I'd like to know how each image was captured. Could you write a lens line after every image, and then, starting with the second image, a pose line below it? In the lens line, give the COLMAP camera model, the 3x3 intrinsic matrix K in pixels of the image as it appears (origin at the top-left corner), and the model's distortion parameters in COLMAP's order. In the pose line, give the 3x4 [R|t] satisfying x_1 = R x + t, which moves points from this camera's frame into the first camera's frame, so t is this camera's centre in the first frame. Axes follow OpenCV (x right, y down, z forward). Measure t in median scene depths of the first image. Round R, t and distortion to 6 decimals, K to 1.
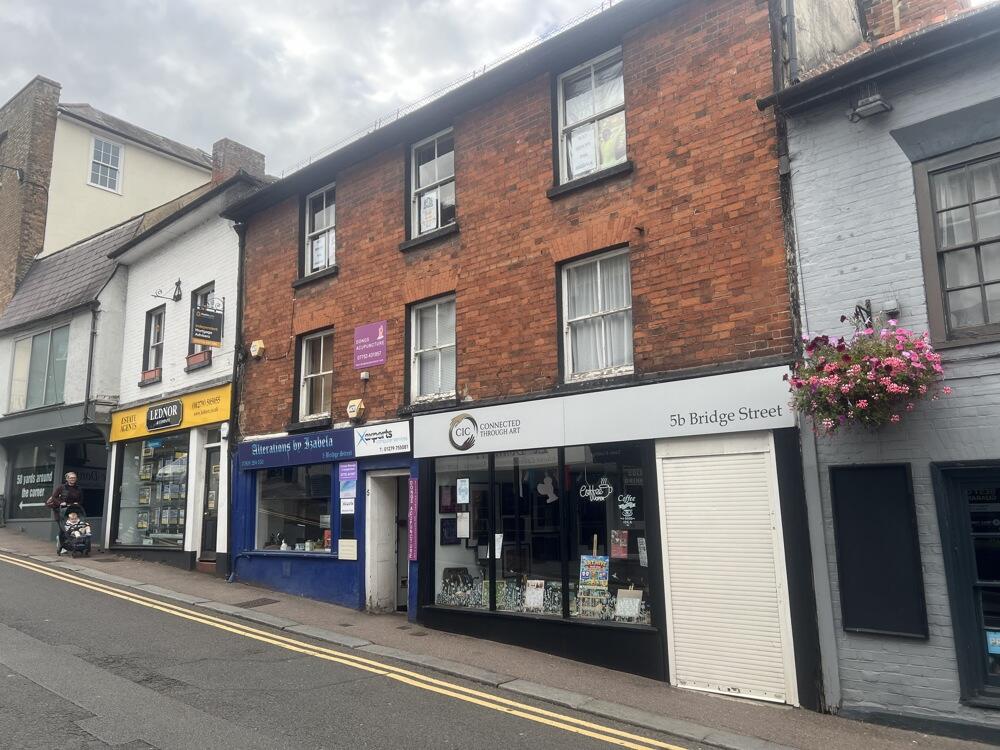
lens RADIAL K [[751.4, 0, 498.2], [0, 751.4, 381.8], [0, 0, 1]] dist [0.058487, -0.041875]
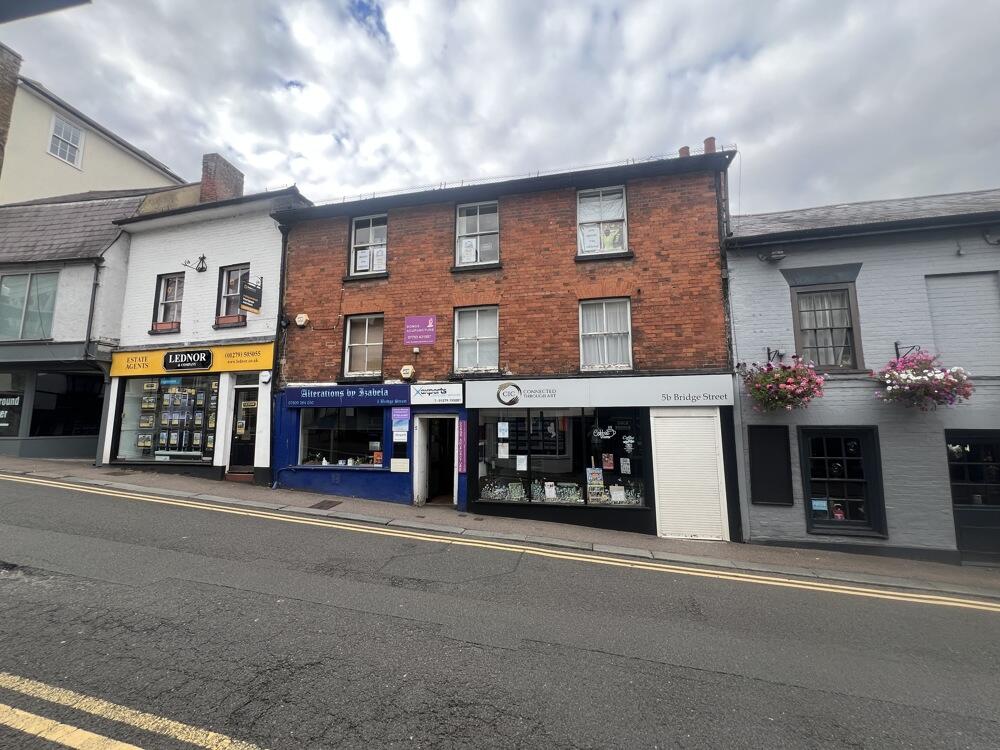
lens RADIAL K [[400.8, 0, 500.1], [0, 400.8, 375.2], [0, 0, 1]] dist [0.000734, 0.001268]
pose [[0.877462, 0.071994, 0.474213, -0.470734], [-0.093086, 0.995434, 0.021117, 0.010462], [-0.470527, -0.062672, 0.880157, 0.250300]]
